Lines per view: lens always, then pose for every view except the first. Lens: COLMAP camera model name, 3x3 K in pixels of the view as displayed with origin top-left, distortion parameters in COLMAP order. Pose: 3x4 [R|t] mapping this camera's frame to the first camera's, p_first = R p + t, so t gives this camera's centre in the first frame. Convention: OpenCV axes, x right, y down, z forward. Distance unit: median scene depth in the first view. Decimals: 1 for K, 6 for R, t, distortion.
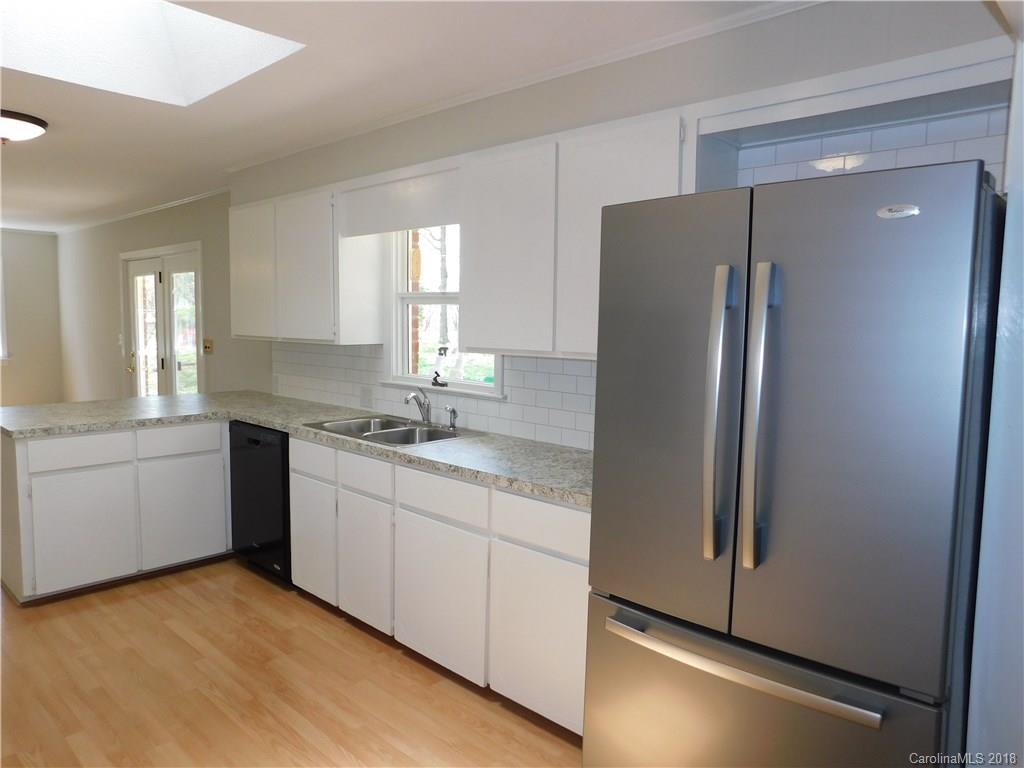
lens RADIAL K [[708.6, 0, 512.0], [0, 708.6, 384.0], [0, 0, 1]] dist [-0.049665, 0.037132]
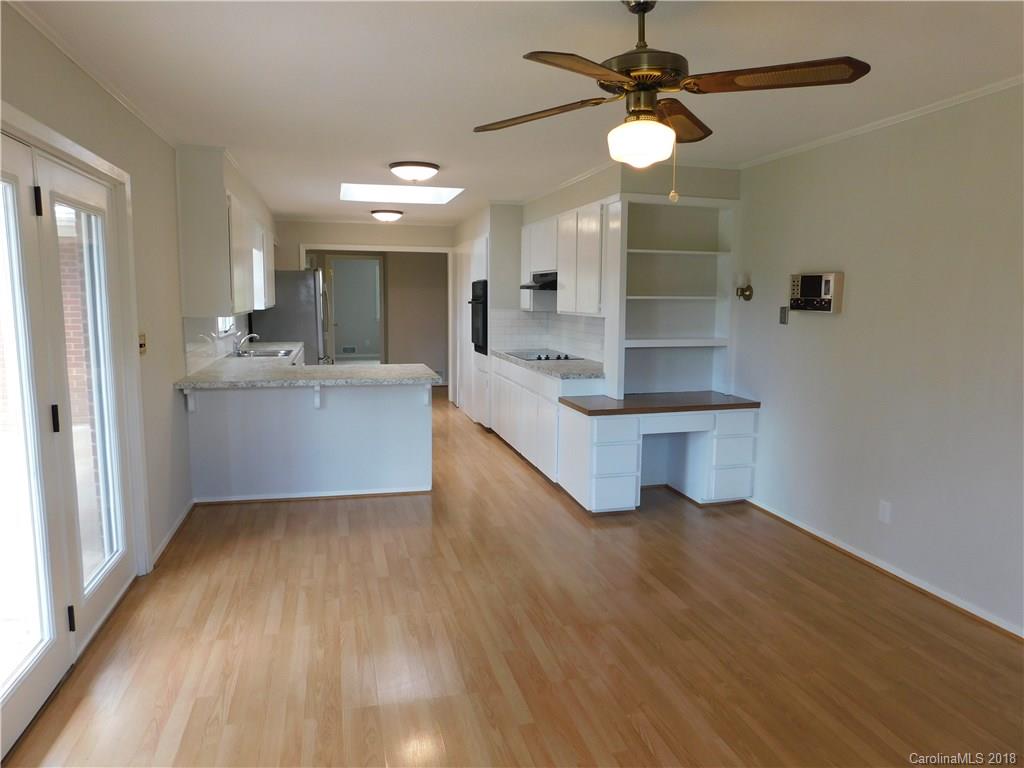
lens RADIAL K [[675.5, 0, 512.0], [0, 675.5, 384.0], [0, 0, 1]] dist [-0.073943, 0.055467]
pose [[-0.846150, -0.091494, 0.525032, -1.605728], [0.027602, 0.976308, 0.214618, -0.213182], [-0.532229, 0.196091, -0.823578, 2.038603]]
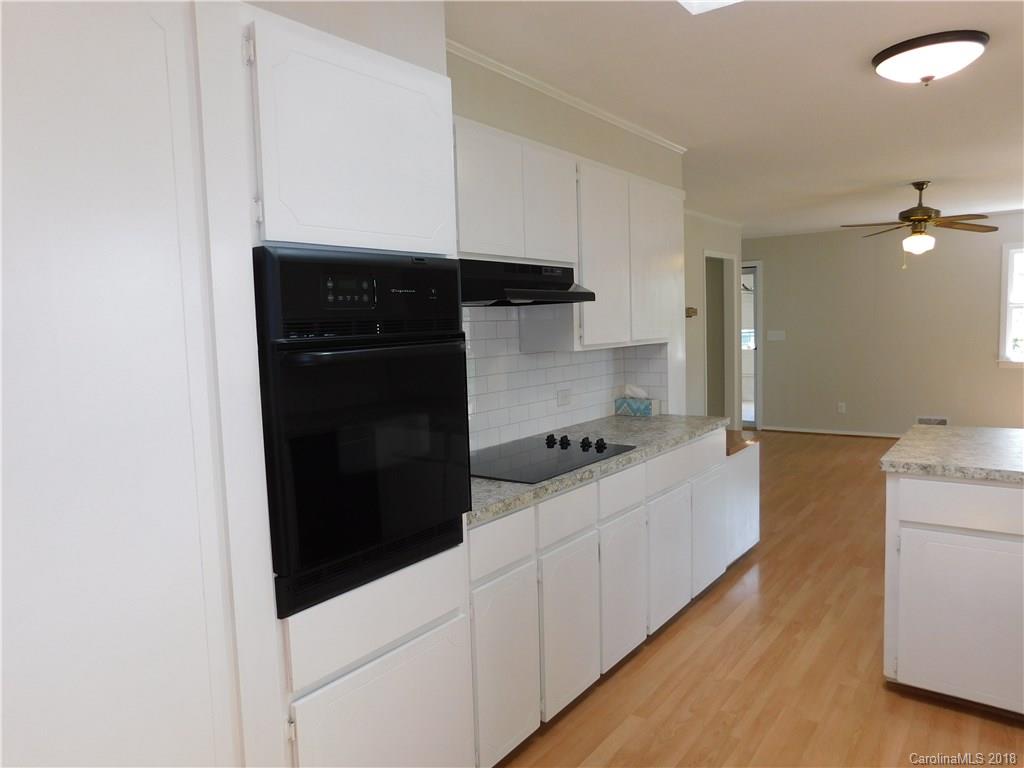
lens RADIAL K [[717.0, 0, 512.0], [0, 717.0, 384.0], [0, 0, 1]] dist [-0.075267, 0.074777]
pose [[0.122788, 0.064645, -0.990325, 0.000394], [-0.058786, 0.996598, 0.057765, -0.034783], [0.990690, 0.051125, 0.126171, 0.442172]]
